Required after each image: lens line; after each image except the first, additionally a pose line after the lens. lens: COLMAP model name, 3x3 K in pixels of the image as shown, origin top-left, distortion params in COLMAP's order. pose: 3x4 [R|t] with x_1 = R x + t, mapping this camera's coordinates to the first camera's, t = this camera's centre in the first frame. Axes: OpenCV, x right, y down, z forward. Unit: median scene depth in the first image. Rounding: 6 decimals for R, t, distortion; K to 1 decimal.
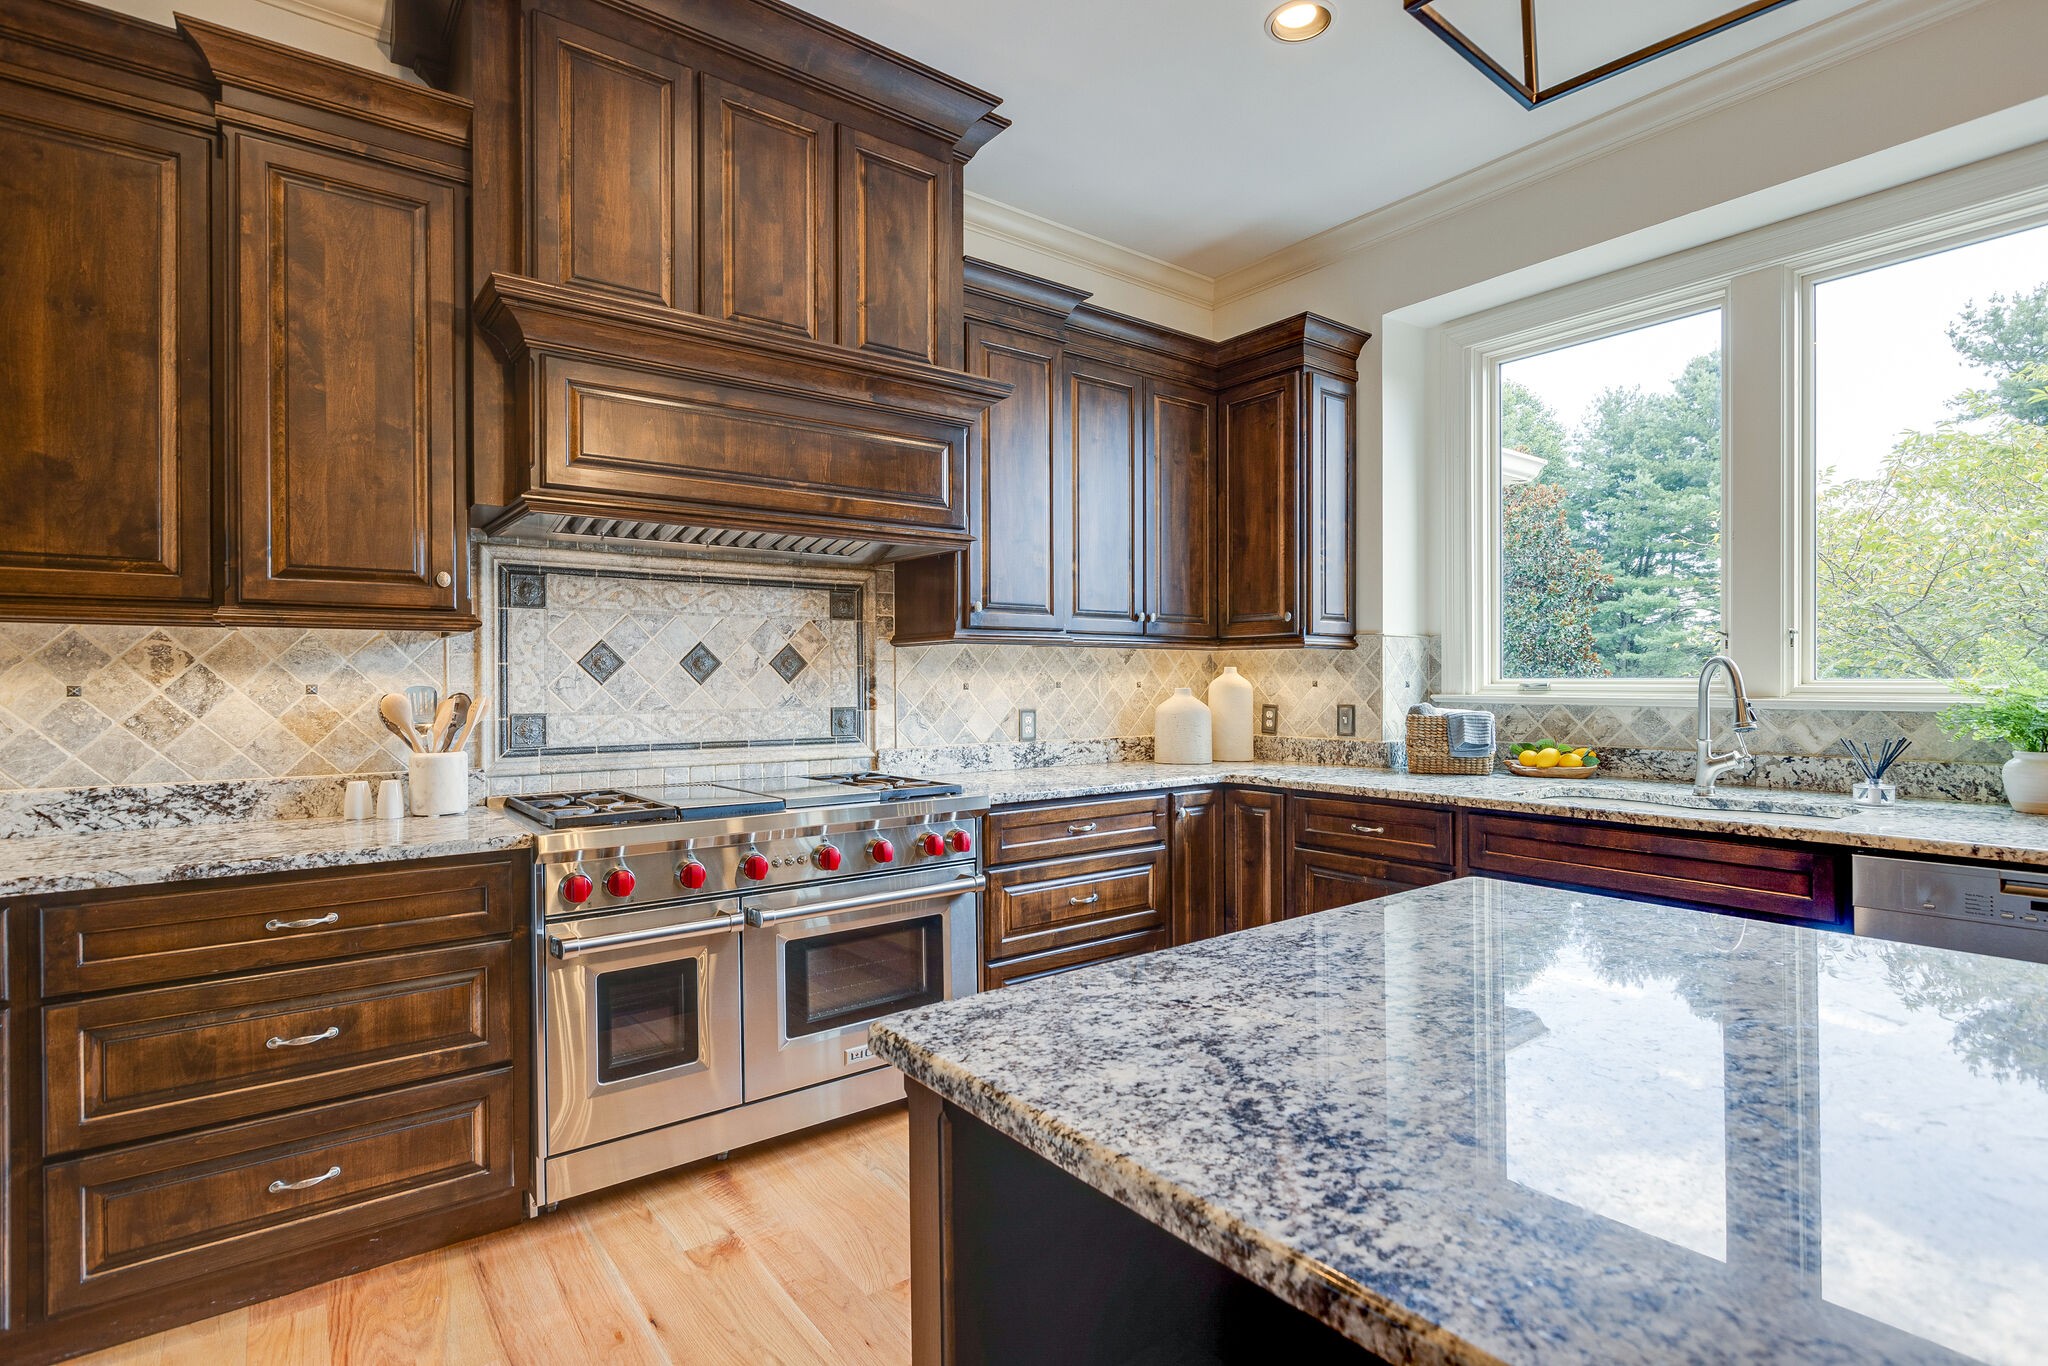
lens RADIAL K [[987.1, 0, 1024.0], [0, 987.1, 680.6], [0, 0, 1]] dist [0.000210, 0.000264]
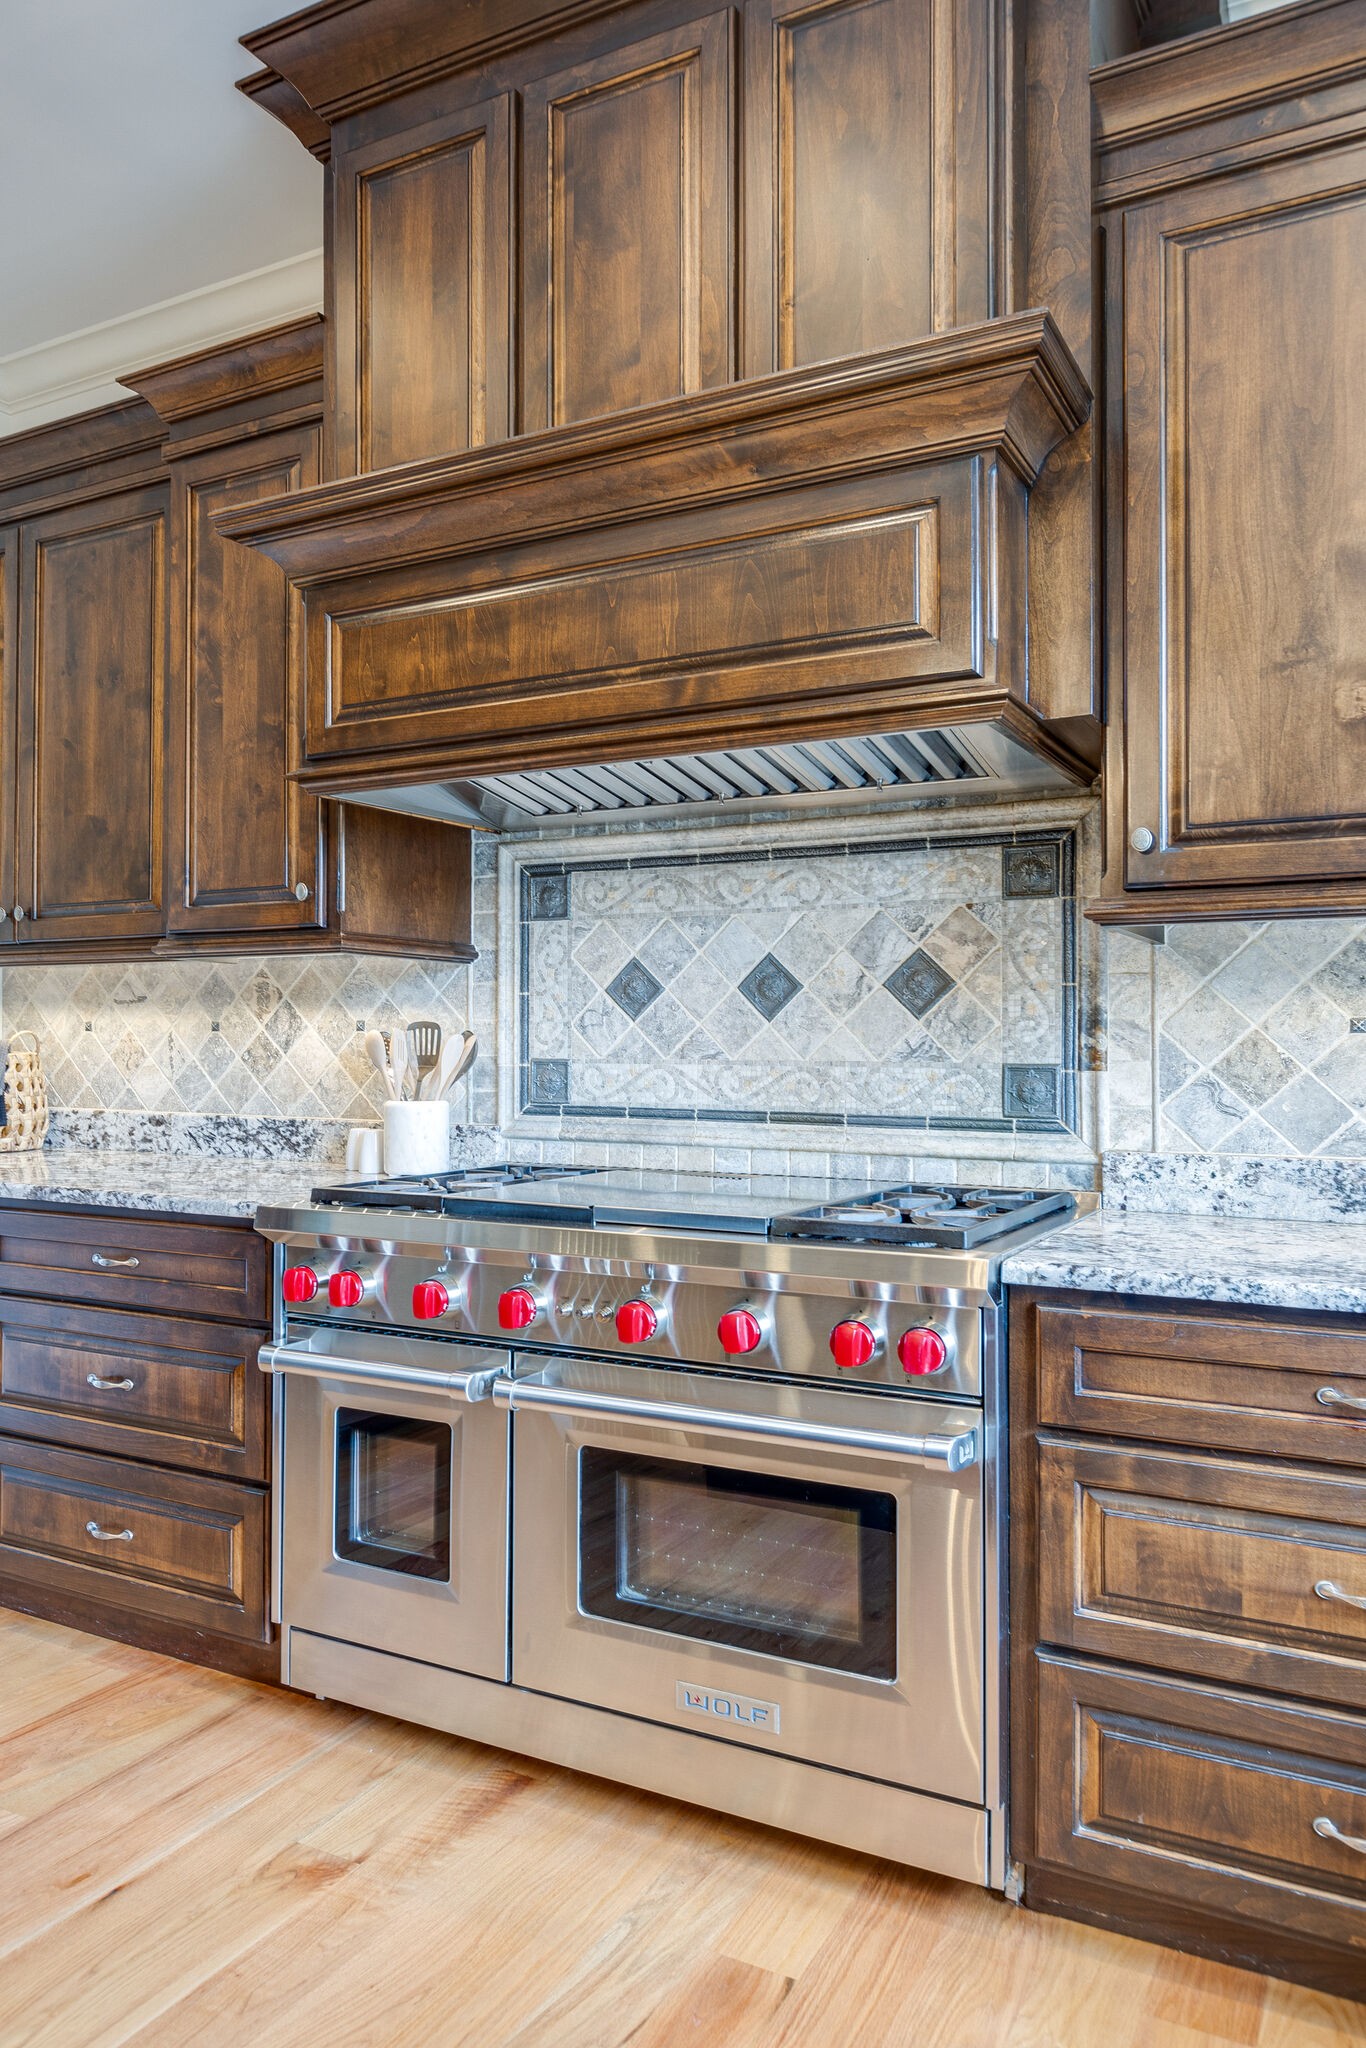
lens RADIAL K [[1333.6, 0, 682.5], [0, 1333.6, 1027.4], [0, 0, 1]] dist [0.003504, 0.008239]
pose [[0.426032, -0.005309, -0.904692, 0.461497], [-0.003664, 0.999964, -0.007594, 0.016347], [0.904701, 0.006550, 0.425997, 0.638709]]
